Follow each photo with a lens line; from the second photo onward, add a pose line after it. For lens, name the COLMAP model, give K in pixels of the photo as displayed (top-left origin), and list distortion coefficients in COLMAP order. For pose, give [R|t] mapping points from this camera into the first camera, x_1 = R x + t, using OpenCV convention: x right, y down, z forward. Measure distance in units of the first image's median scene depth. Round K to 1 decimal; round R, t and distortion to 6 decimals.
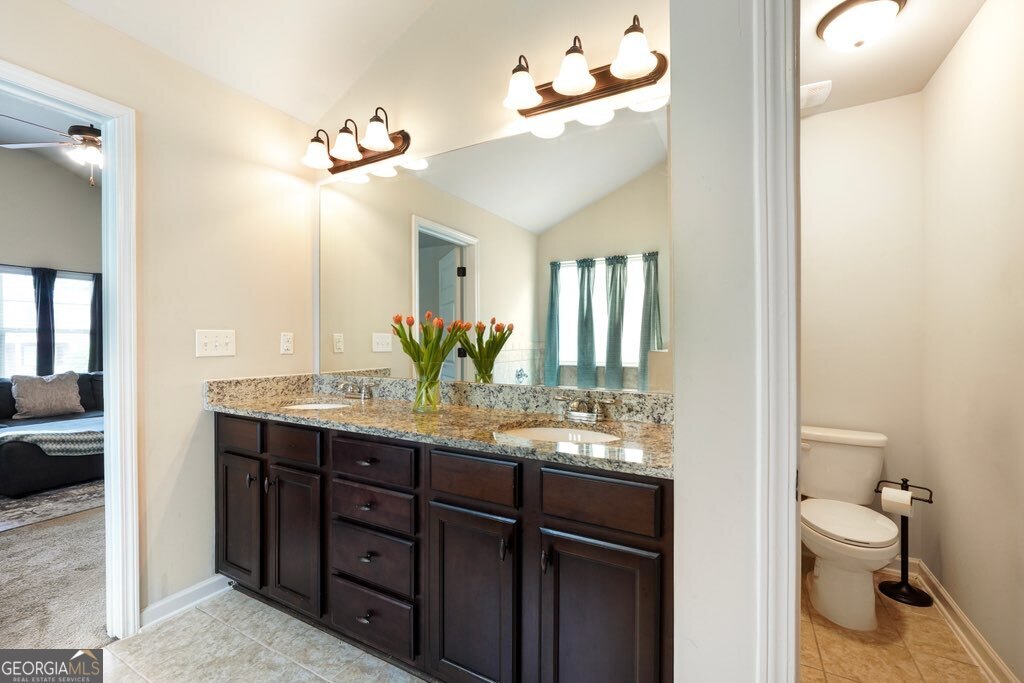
lens RADIAL K [[432.4, 0, 506.1], [0, 432.4, 347.3], [0, 0, 1]] dist [-0.010872, 0.002391]
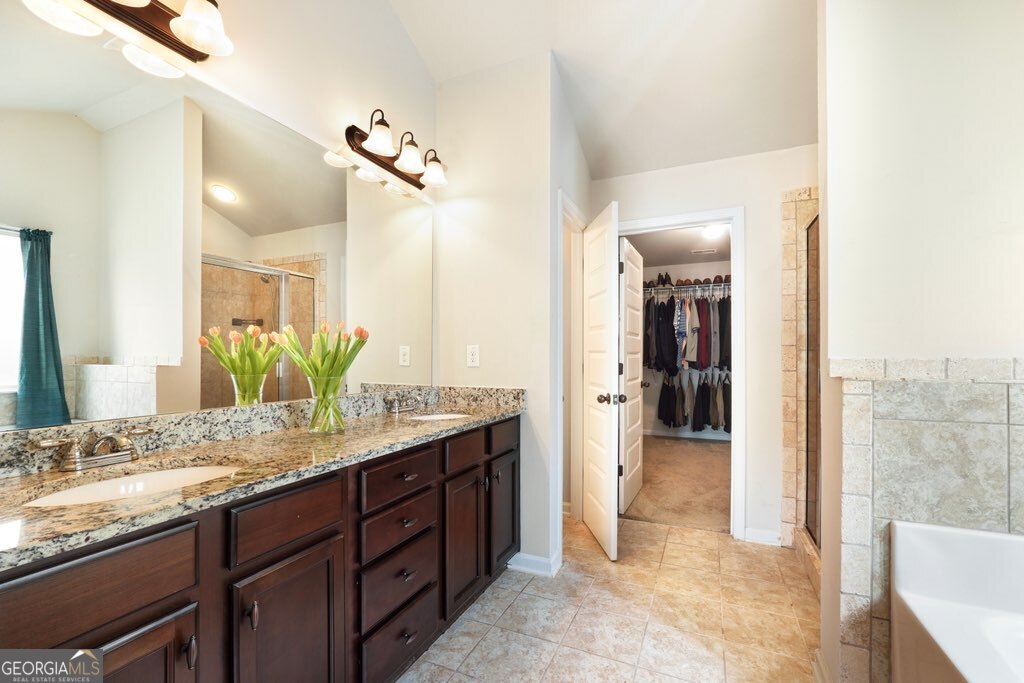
lens RADIAL K [[432.4, 0, 513.2], [0, 432.4, 346.7], [0, 0, 1]] dist [-0.010872, 0.002391]
pose [[-0.065769, 0.019426, 0.997646, -1.085582], [0.016827, 0.999690, -0.018357, -0.003451], [-0.997693, 0.015580, -0.066075, 0.684850]]
